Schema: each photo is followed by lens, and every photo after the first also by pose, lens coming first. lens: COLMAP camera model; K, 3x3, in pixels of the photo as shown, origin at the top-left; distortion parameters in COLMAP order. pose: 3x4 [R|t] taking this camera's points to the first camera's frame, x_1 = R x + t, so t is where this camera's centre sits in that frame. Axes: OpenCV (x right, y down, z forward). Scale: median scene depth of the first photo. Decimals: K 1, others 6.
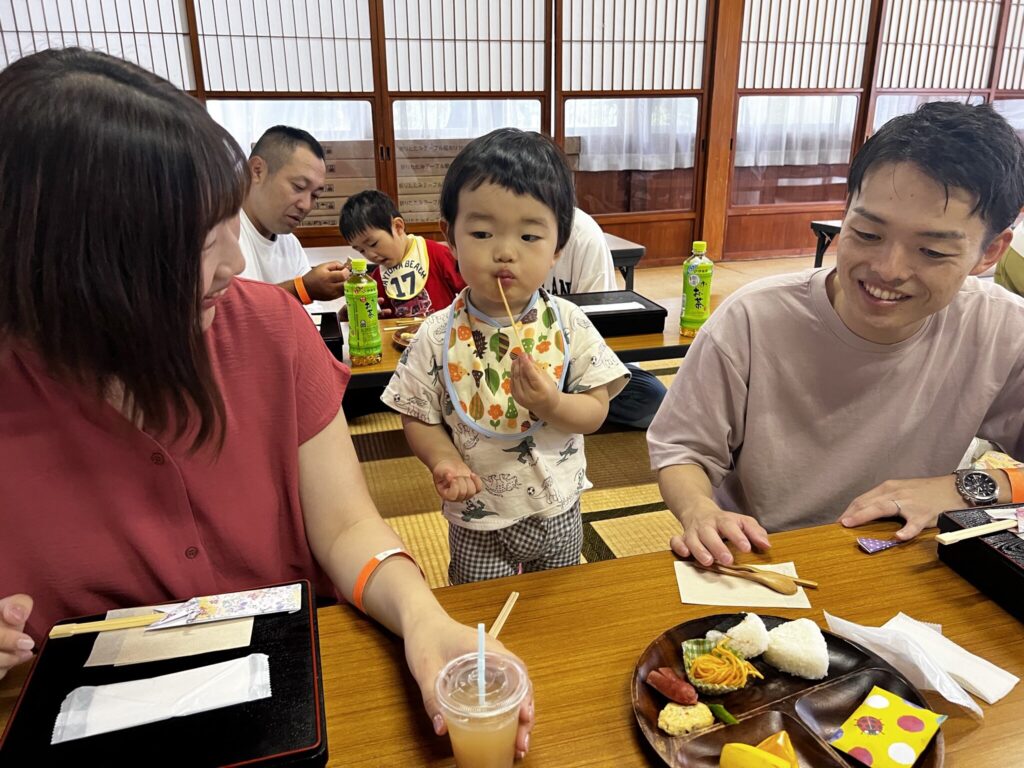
lens RADIAL K [[777.7, 0, 514.2], [0, 777.7, 385.4], [0, 0, 1]] dist [0.041429, -0.023194]
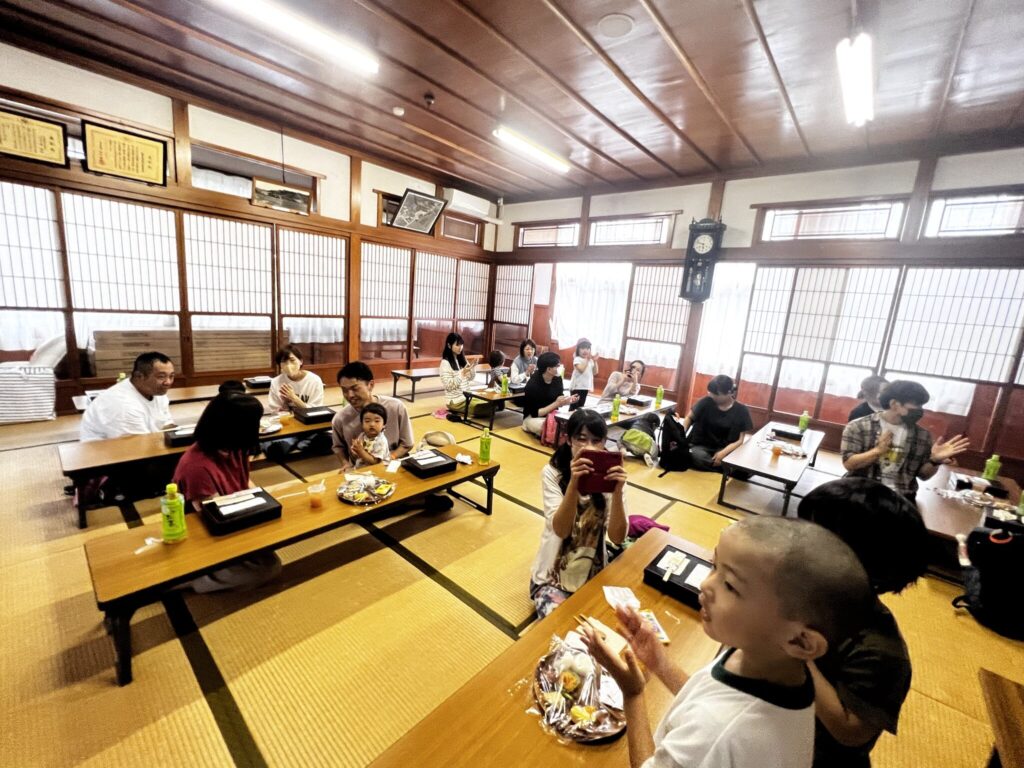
lens RADIAL K [[418.2, 0, 511.1], [0, 418.2, 382.4], [0, 0, 1]] dist [-0.000831, -0.000137]
pose [[0.825416, -0.025267, 0.563959, -0.070416], [0.096188, 0.990684, -0.096397, 0.004940], [-0.556269, 0.133814, 0.820157, -0.316867]]
